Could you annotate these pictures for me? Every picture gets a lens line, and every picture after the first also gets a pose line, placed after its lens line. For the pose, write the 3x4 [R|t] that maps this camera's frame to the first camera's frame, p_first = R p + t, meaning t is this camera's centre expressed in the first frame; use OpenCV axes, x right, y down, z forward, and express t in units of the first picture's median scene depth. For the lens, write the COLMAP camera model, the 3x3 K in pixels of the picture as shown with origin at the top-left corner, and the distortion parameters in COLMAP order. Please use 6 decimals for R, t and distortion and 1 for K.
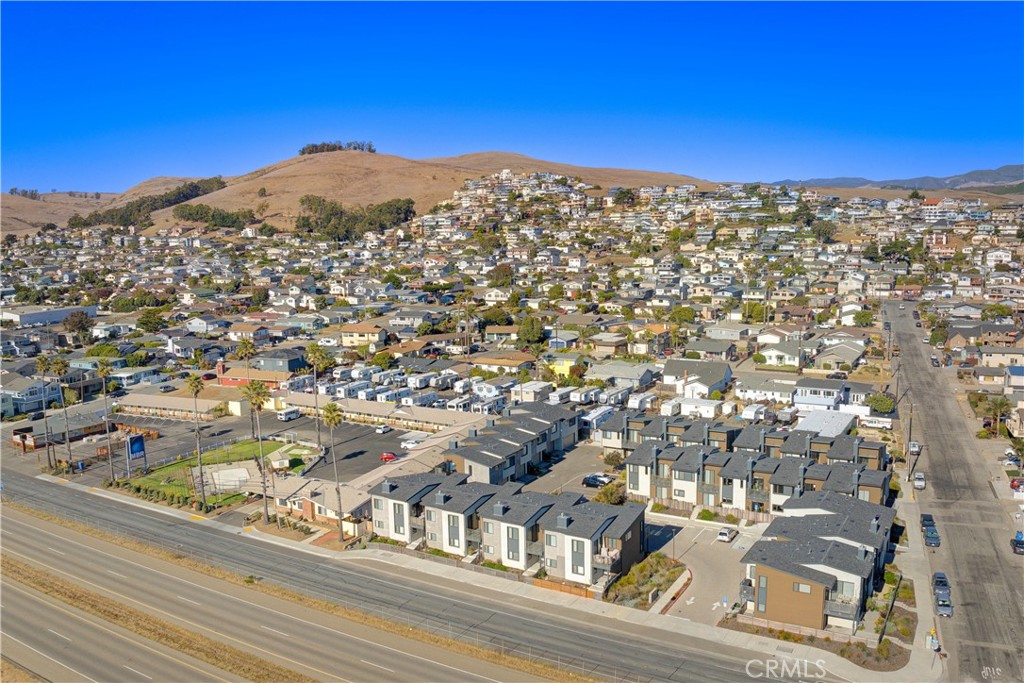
lens RADIAL K [[851.5, 0, 521.7], [0, 851.5, 337.8], [0, 0, 1]] dist [-0.097024, -0.028625]
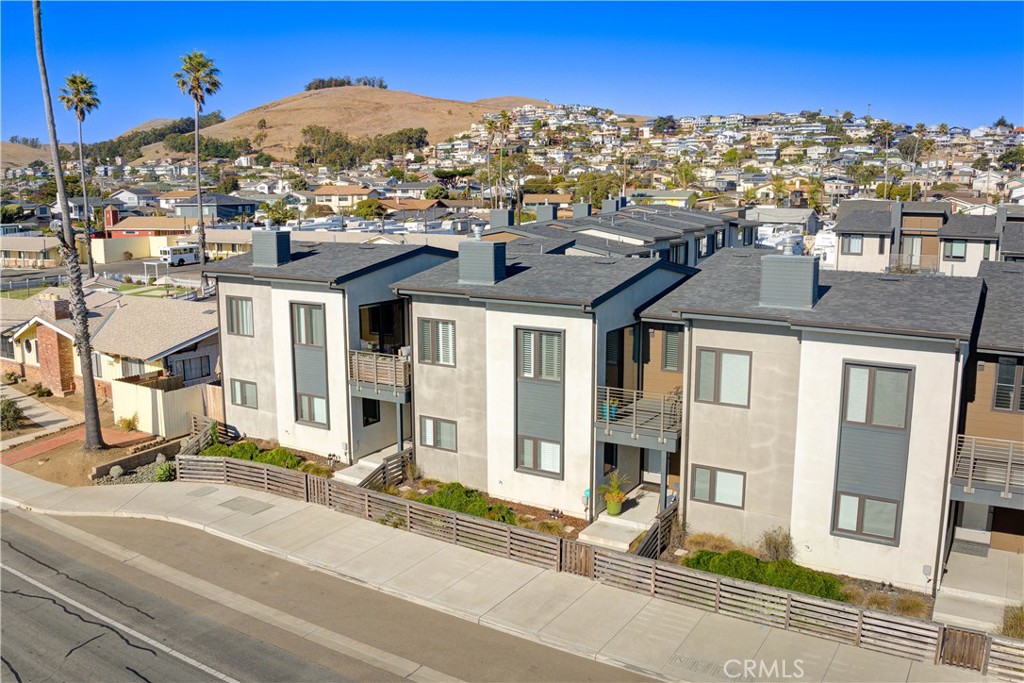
lens RADIAL K [[851.5, 0, 520.8], [0, 851.5, 331.4], [0, 0, 1]] dist [-0.097024, -0.028625]
pose [[0.999687, 0.020408, -0.014463, -0.030622], [-0.020017, 0.999443, 0.026694, 0.075979], [0.015000, -0.026396, 0.999539, 0.290785]]
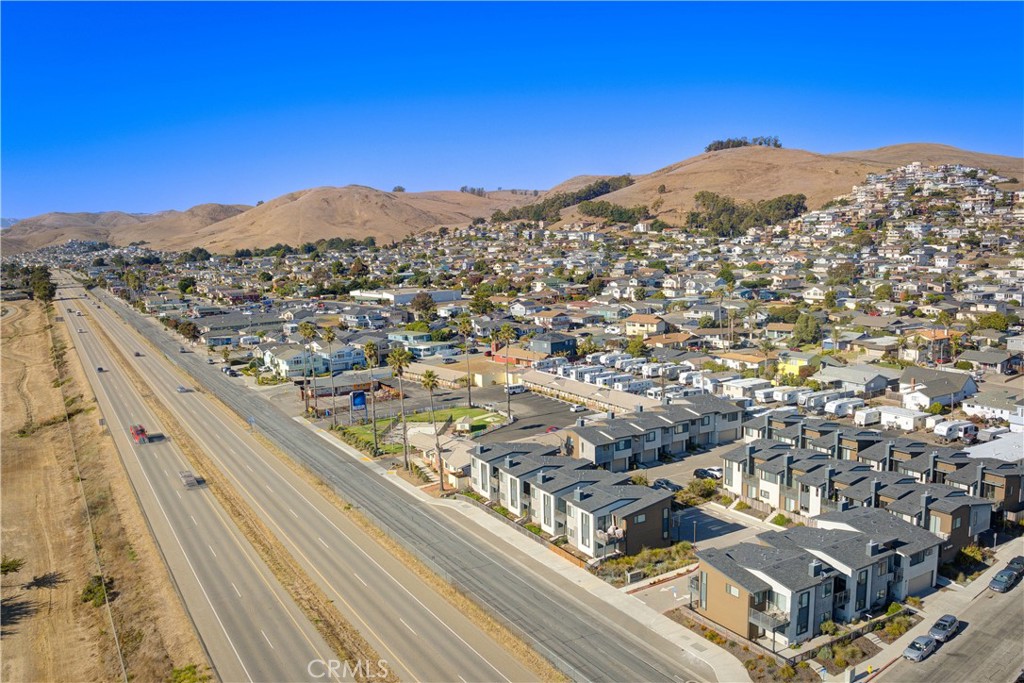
lens RADIAL K [[851.5, 0, 518.4], [0, 851.5, 338.7], [0, 0, 1]] dist [-0.097024, -0.028625]
pose [[0.874593, 0.057966, -0.481380, 0.167555], [-0.055417, 0.998272, 0.019524, 0.001278], [0.481680, 0.009602, 0.876294, 0.008766]]
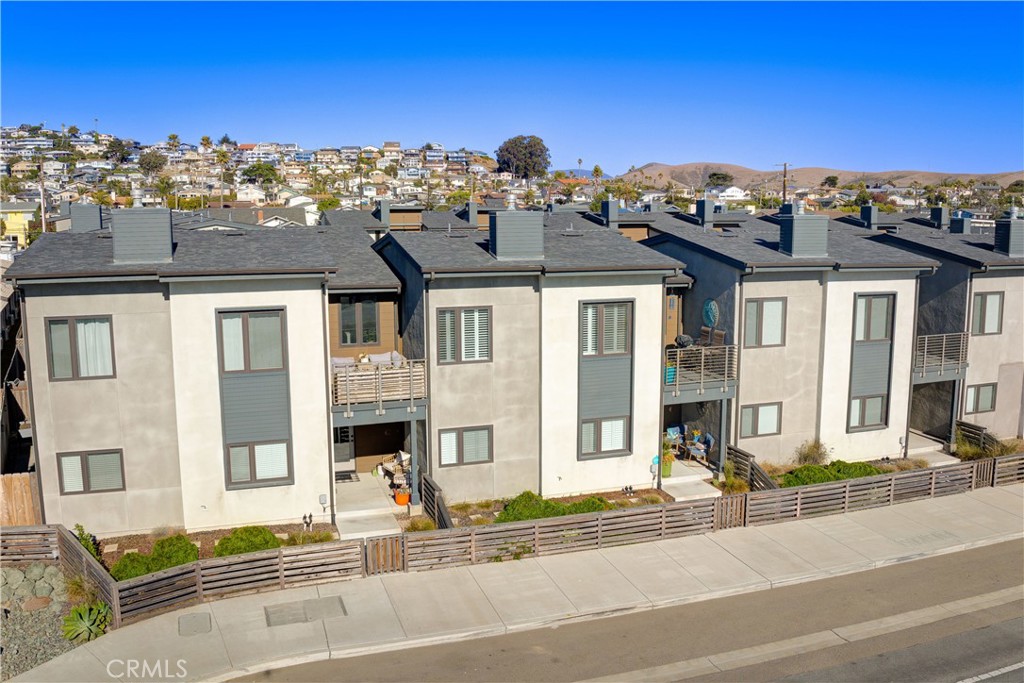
lens RADIAL K [[851.5, 0, 522.3], [0, 851.5, 334.5], [0, 0, 1]] dist [-0.097024, -0.028625]
pose [[0.644519, -0.091460, 0.759099, -0.092928], [0.091266, 0.994924, 0.042383, 0.076941], [-0.759122, 0.041963, 0.649594, 0.327799]]
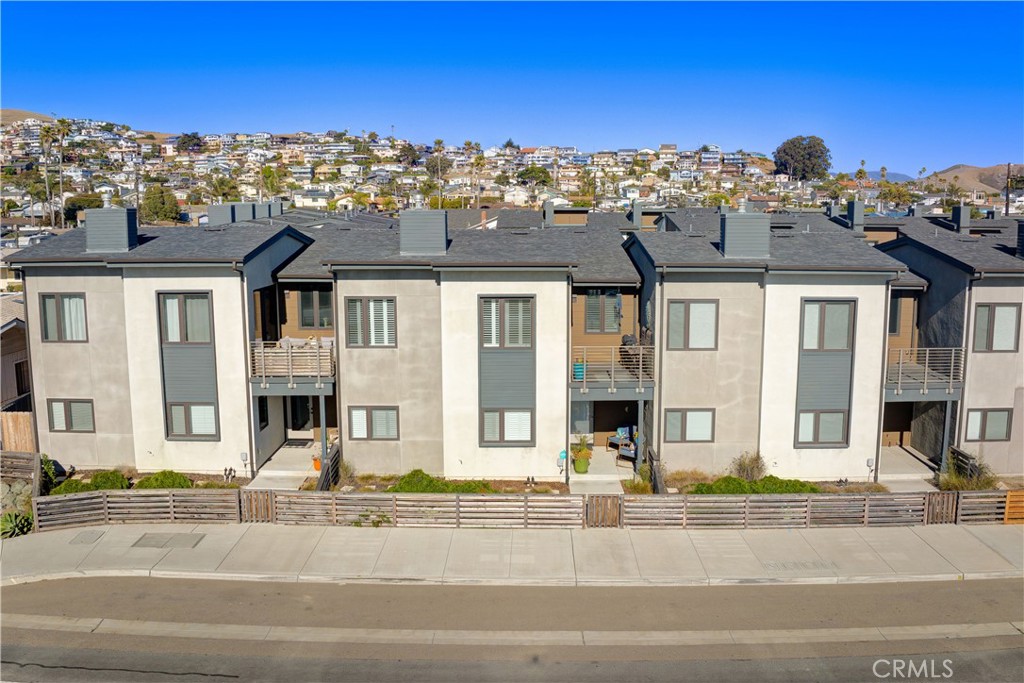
lens RADIAL K [[851.5, 0, 520.3], [0, 851.5, 331.8], [0, 0, 1]] dist [-0.097024, -0.028625]
pose [[0.860494, -0.051774, 0.506823, -0.069369], [0.052629, 0.998534, 0.012651, 0.080271], [-0.506735, 0.015788, 0.861957, 0.302286]]
